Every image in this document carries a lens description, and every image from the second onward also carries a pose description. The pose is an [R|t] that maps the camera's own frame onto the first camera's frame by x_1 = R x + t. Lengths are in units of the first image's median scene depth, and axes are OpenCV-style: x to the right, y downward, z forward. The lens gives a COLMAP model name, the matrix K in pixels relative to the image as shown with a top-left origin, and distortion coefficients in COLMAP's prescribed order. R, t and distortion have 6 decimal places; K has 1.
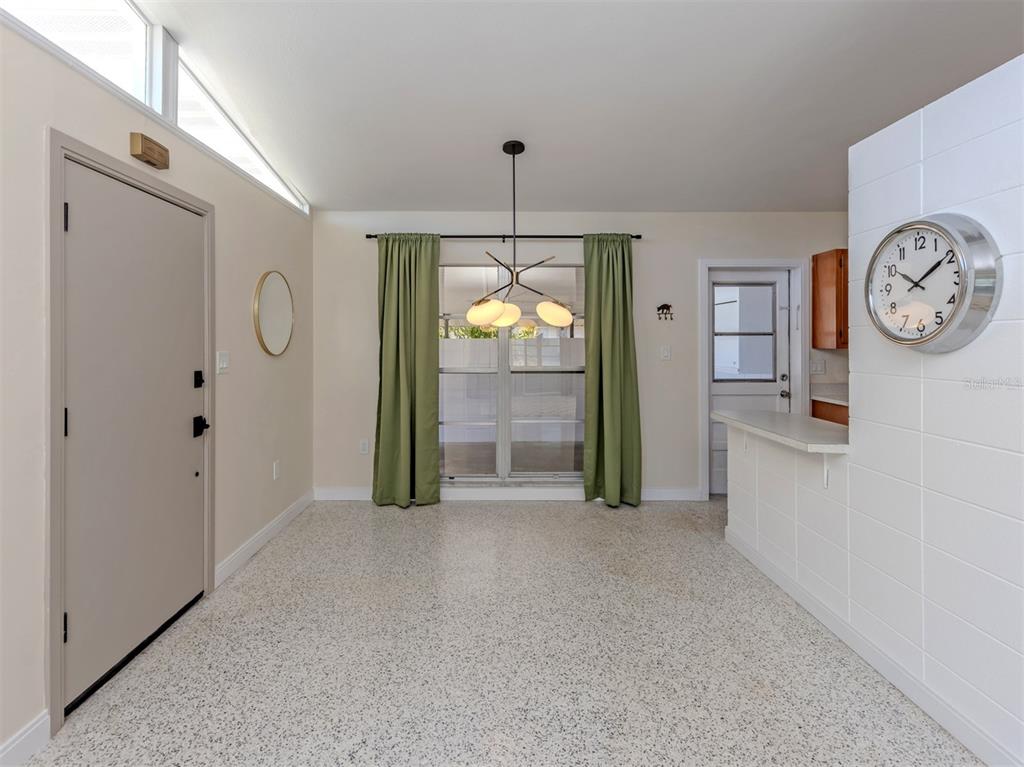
lens RADIAL K [[510.9, 0, 493.3], [0, 510.9, 352.2], [0, 0, 1]] dist [0.000585, -0.000339]
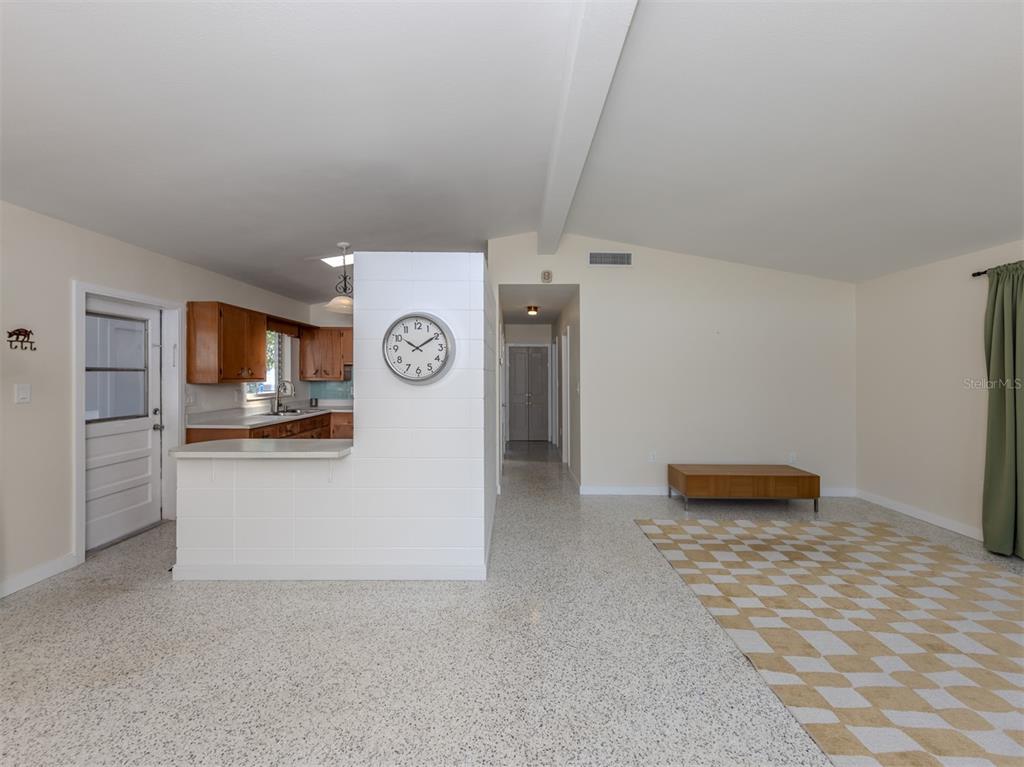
lens RADIAL K [[388.3, 0, 513.2], [0, 388.3, 381.1], [0, 0, 1]] dist [0.011605, -0.002103]
pose [[0.005066, -0.015664, 0.999864, -0.243782], [0.019149, 0.999695, 0.015564, -0.012418], [-0.999804, 0.019068, 0.005364, 0.276392]]
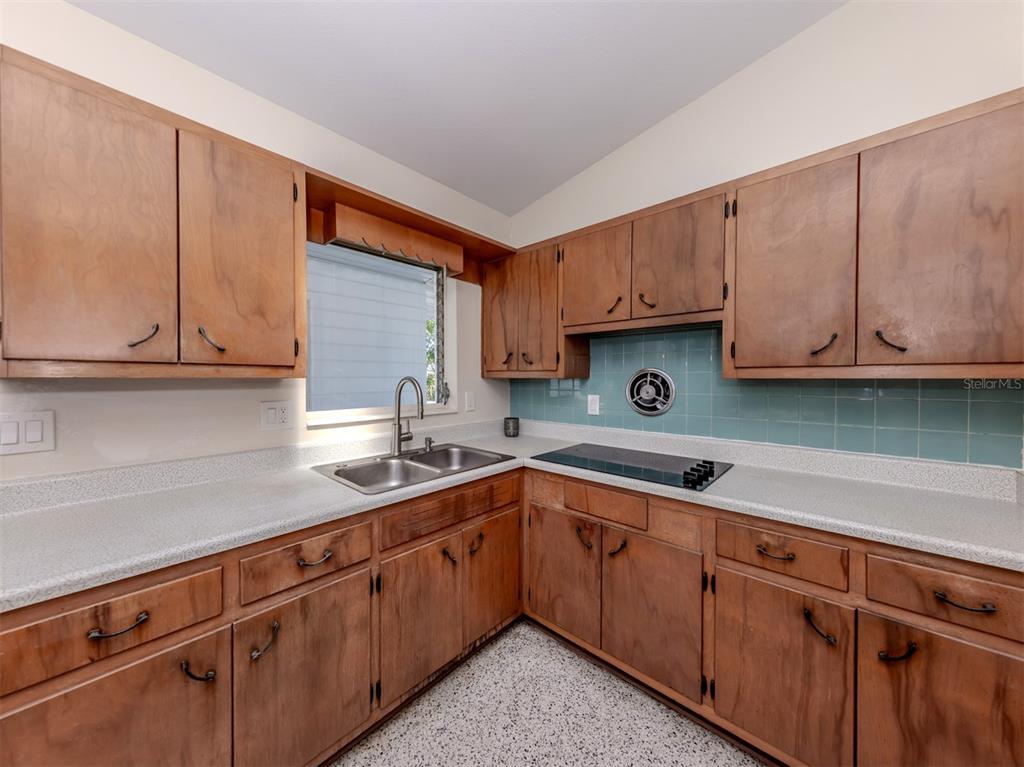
lens RADIAL K [[363.3, 0, 487.2], [0, 363.3, 381.6], [0, 0, 1]] dist [0.000431, -0.000220]
pose [[0.696333, -0.007759, 0.717677, 0.683186], [0.015629, 0.999868, -0.004354, 0.000677], [-0.717549, 0.014248, 0.696362, 0.612200]]
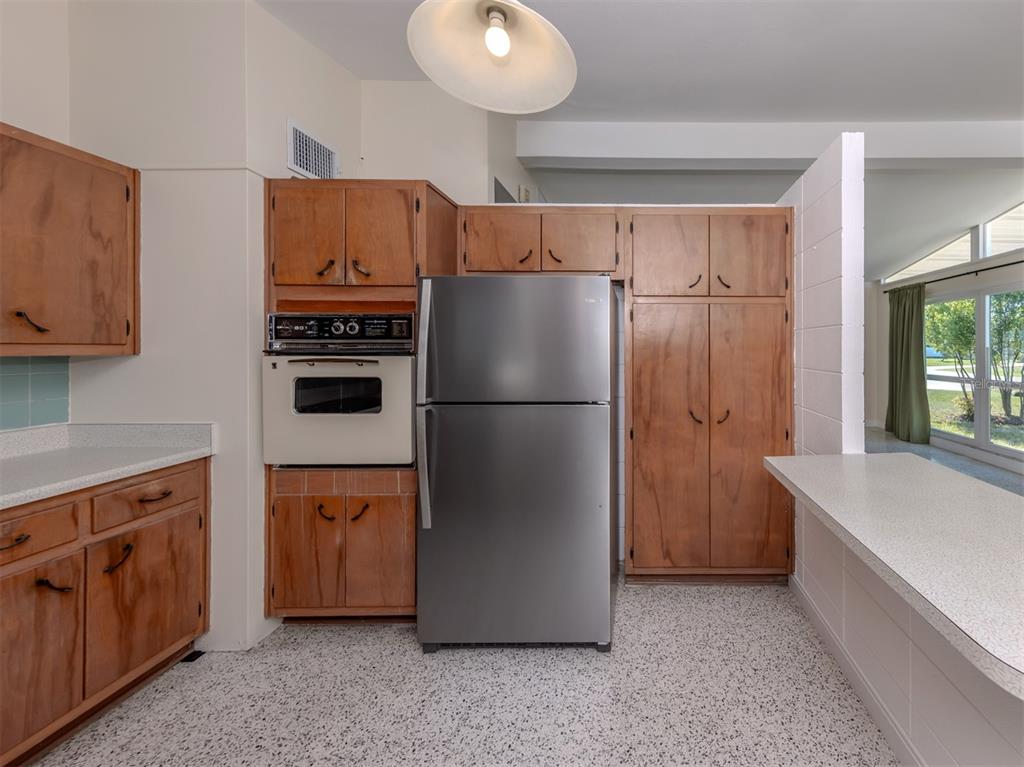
lens RADIAL K [[395.3, 0, 639.4], [0, 395.3, 348.3], [0, 0, 1]] dist [0.001348, -0.000280]
pose [[-0.999987, -0.001535, -0.004874, 0.587534], [-0.001649, 0.999723, 0.023499, -0.012917], [0.004836, 0.023506, -0.999712, 0.910919]]
